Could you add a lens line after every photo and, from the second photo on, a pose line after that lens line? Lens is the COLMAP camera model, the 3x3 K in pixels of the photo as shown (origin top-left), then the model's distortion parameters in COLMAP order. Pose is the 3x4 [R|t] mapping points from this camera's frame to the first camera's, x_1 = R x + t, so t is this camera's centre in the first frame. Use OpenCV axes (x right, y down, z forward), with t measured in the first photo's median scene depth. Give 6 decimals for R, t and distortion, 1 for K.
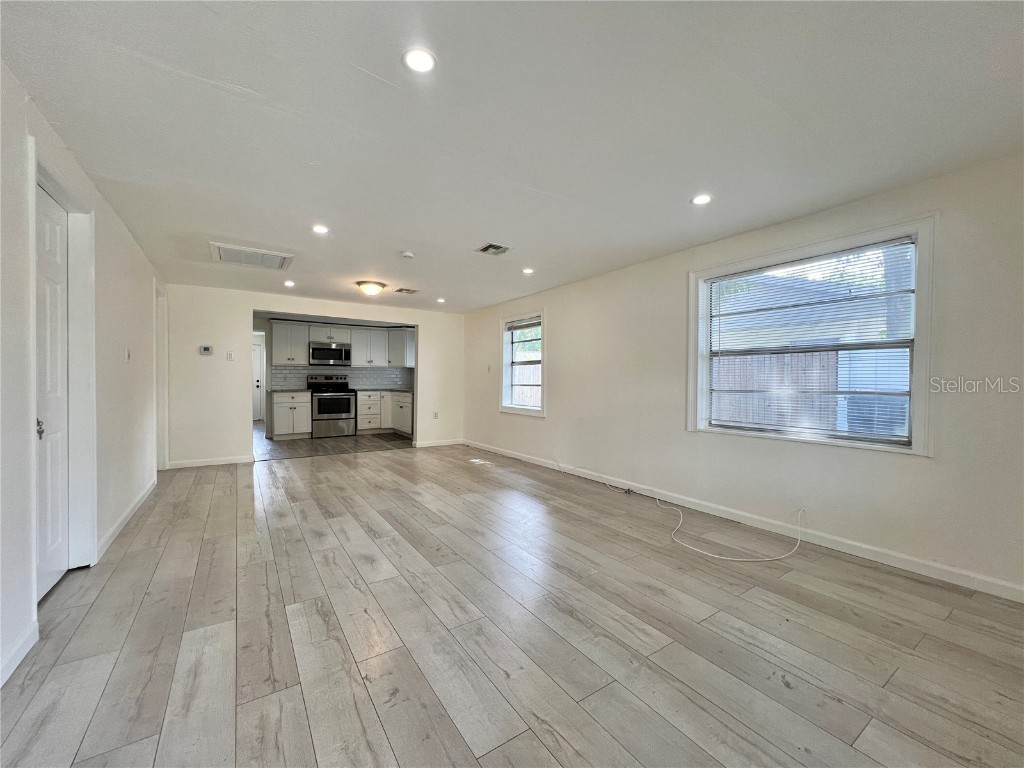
lens RADIAL K [[410.2, 0, 510.2], [0, 410.2, 382.4], [0, 0, 1]] dist [-0.001324, 0.000396]
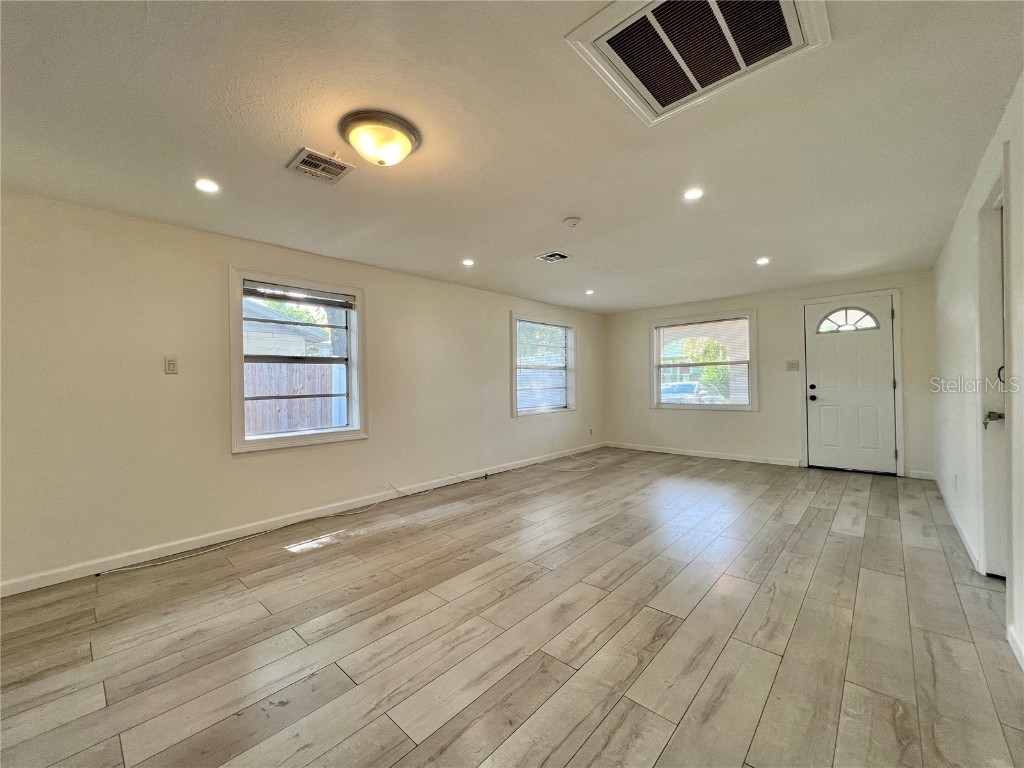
lens RADIAL K [[410.2, 0, 511.3], [0, 410.2, 385.3], [0, 0, 1]] dist [-0.001324, 0.000396]
pose [[-0.241045, -0.008090, 0.970480, -0.583999], [0.019470, 0.999724, 0.013170, -0.011328], [-0.970319, 0.022070, -0.240821, 0.785121]]
